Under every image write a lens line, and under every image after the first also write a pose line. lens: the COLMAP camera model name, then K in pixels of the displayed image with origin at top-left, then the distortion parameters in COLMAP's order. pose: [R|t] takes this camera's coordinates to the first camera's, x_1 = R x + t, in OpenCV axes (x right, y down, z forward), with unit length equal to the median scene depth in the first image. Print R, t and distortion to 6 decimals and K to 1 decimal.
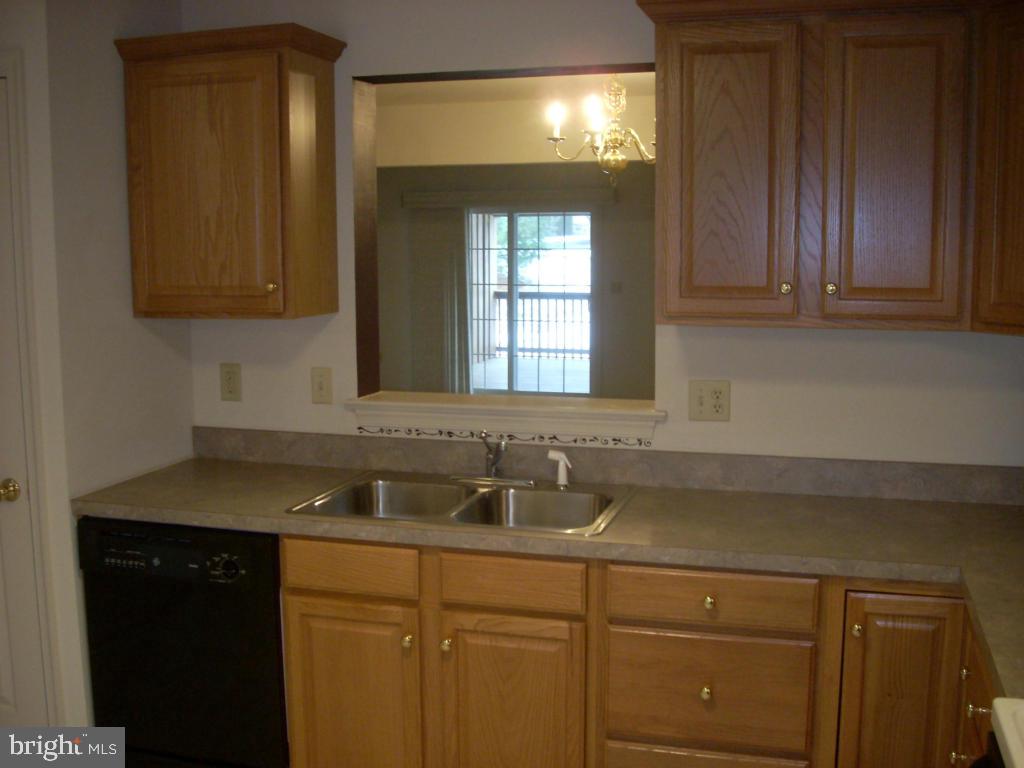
lens RADIAL K [[1107.1, 0, 512.0], [0, 1107.1, 384.0], [0, 0, 1]] dist [-0.144381, 0.019280]
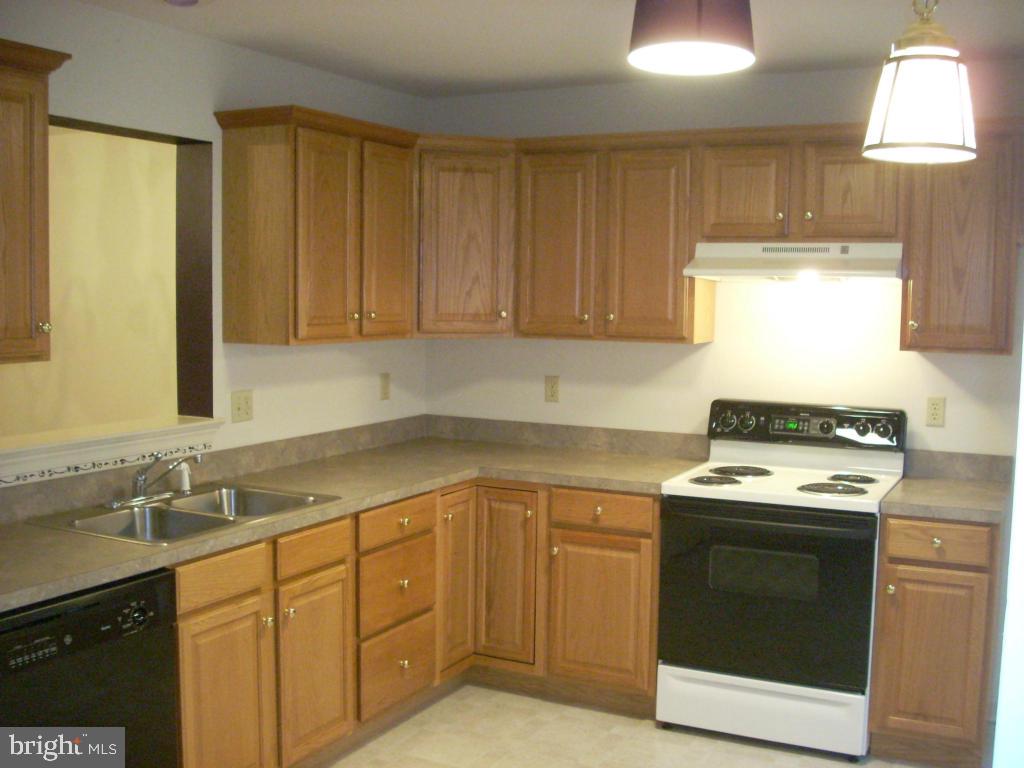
lens RADIAL K [[1107.1, 0, 512.0], [0, 1107.1, 384.0], [0, 0, 1]] dist [-0.144381, 0.019280]
pose [[0.190985, -0.075420, 0.978691, -1.071990], [0.109448, 0.992463, 0.055123, -0.049292], [-0.975472, 0.096588, 0.197800, 0.449965]]
